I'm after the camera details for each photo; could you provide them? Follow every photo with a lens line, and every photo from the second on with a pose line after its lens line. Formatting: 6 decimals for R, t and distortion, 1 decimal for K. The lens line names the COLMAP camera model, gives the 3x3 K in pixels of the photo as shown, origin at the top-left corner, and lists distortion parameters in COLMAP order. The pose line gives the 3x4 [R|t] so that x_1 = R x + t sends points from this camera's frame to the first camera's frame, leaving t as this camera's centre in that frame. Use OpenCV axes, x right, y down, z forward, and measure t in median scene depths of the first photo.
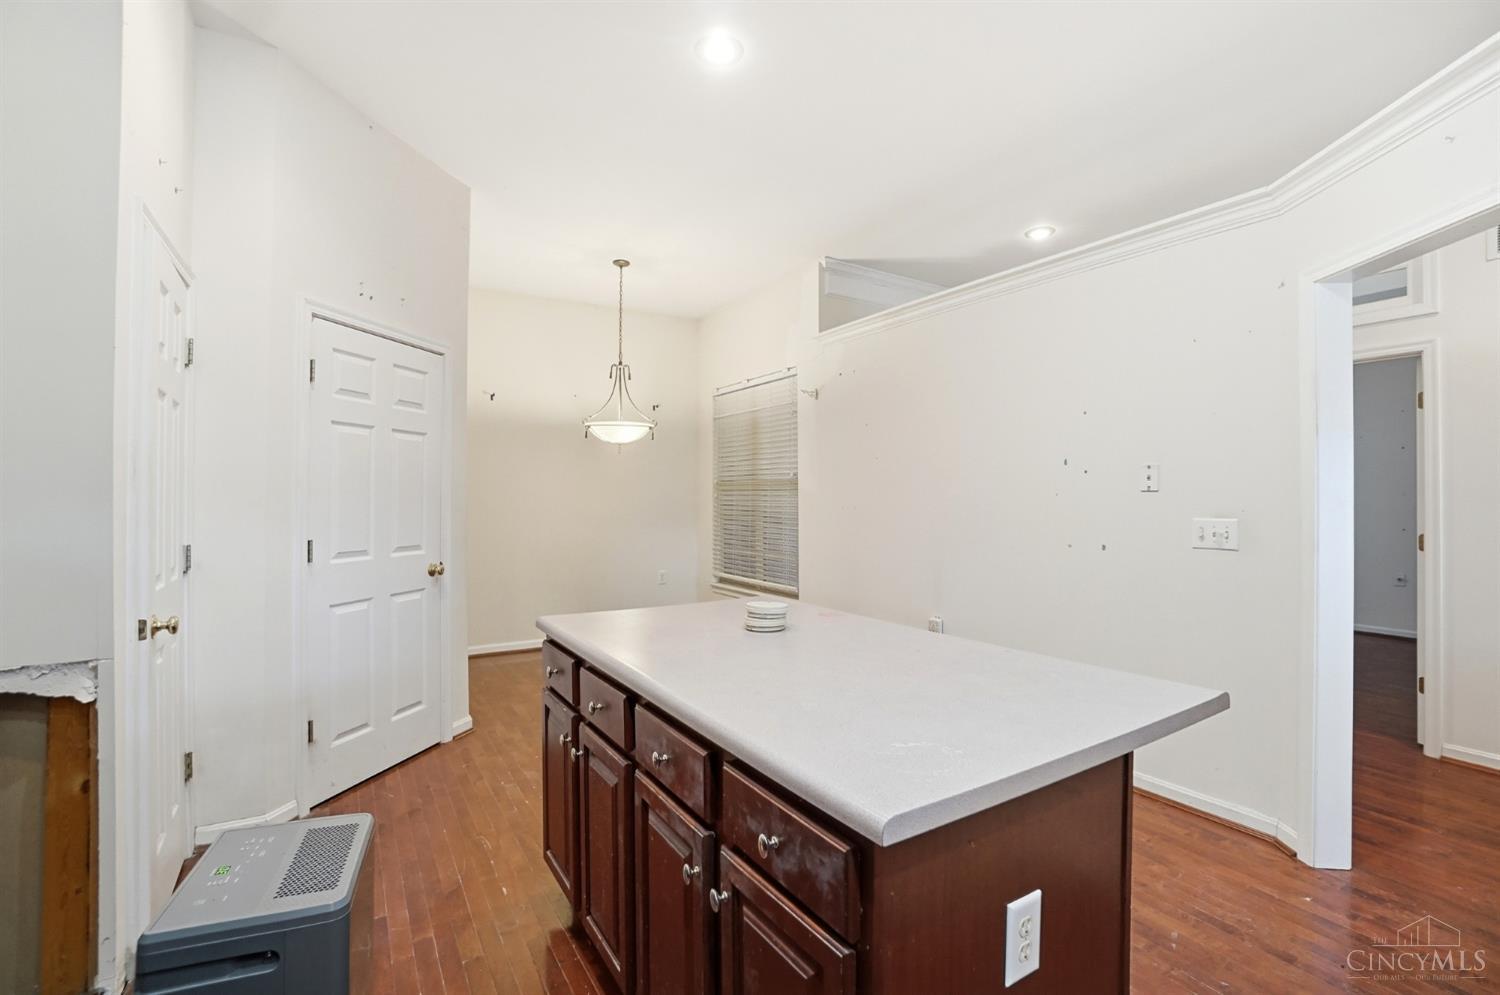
lens RADIAL K [[676.7, 0, 747.3], [0, 676.7, 494.3], [0, 0, 1]] dist [-0.049578, 0.016111]
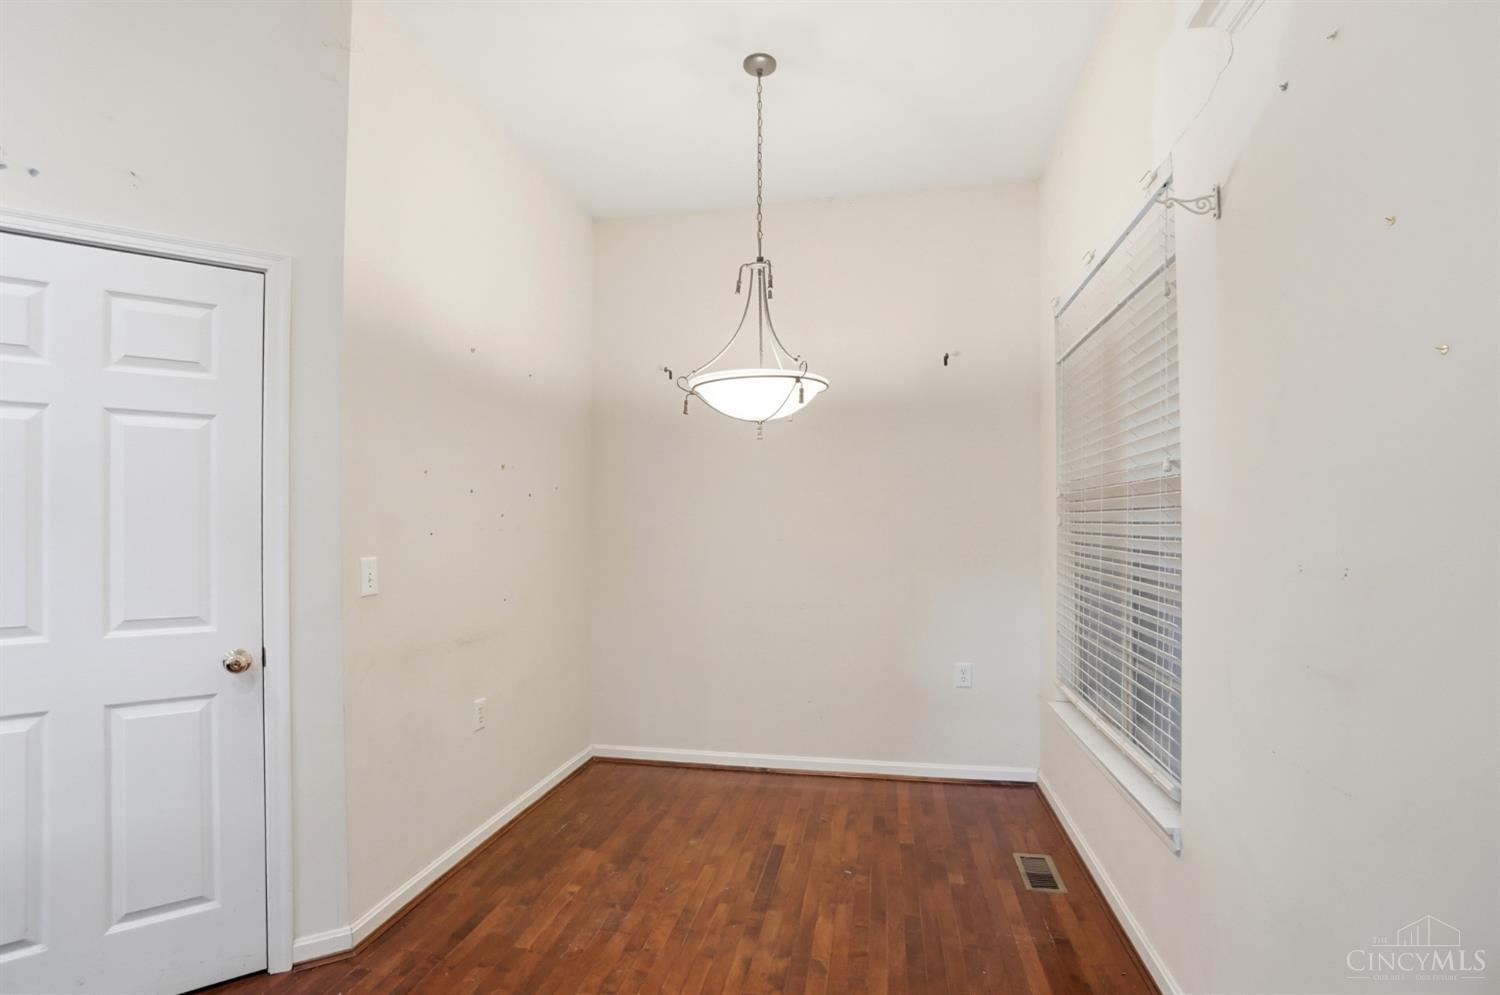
lens RADIAL K [[676.7, 0, 777.6], [0, 676.7, 518.6], [0, 0, 1]] dist [-0.049578, 0.016111]
pose [[0.732097, -0.004630, -0.681185, 0.225862], [0.006579, 0.999978, 0.000274, -0.002616], [0.681169, -0.004682, 0.732111, 0.894370]]
